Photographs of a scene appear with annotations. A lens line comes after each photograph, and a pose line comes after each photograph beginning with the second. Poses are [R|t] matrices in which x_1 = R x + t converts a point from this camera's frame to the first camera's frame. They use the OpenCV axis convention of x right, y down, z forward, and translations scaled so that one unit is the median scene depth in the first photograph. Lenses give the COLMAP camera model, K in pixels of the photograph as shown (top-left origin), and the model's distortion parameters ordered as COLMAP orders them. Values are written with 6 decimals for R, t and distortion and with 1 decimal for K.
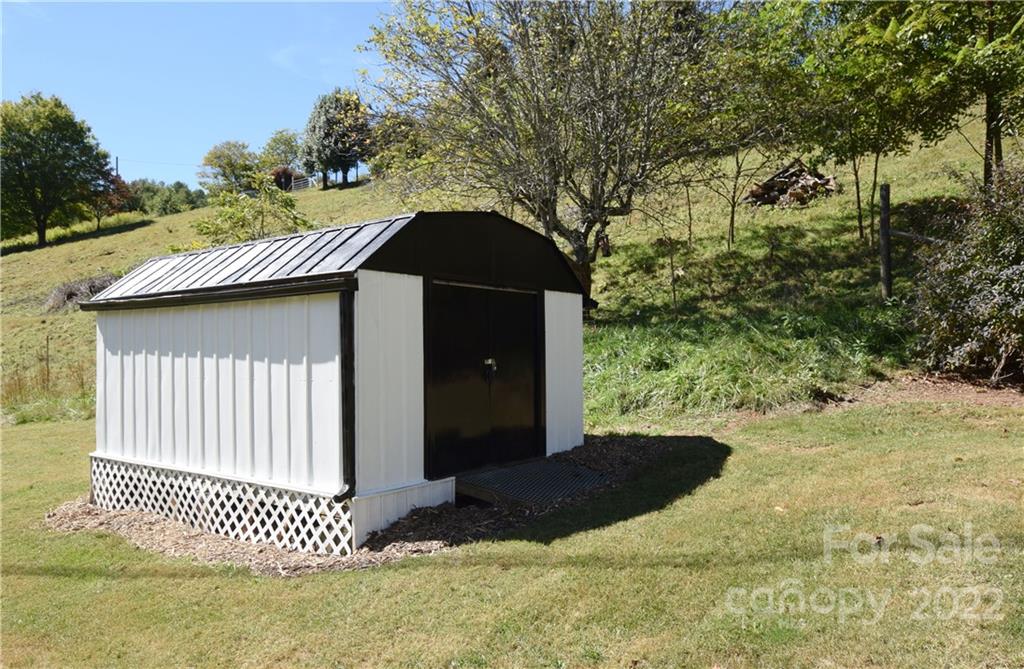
lens RADIAL K [[728.2, 0, 512.0], [0, 728.2, 334.5], [0, 0, 1]] dist [0.002006, 0.000371]
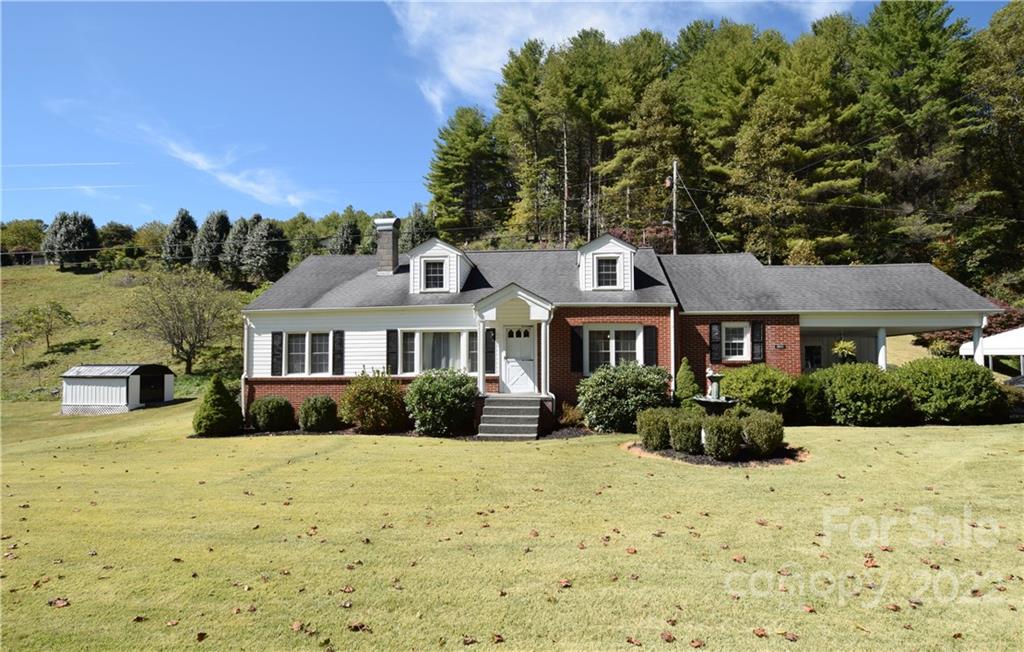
lens RADIAL K [[488.1, 0, 514.8], [0, 488.1, 339.0], [0, 0, 1]] dist [-0.001905, -0.001057]
pose [[0.855163, 0.031086, 0.517426, 0.321935], [-0.016089, 0.999311, -0.033446, -0.200464], [-0.518109, 0.020277, 0.855074, -3.011250]]
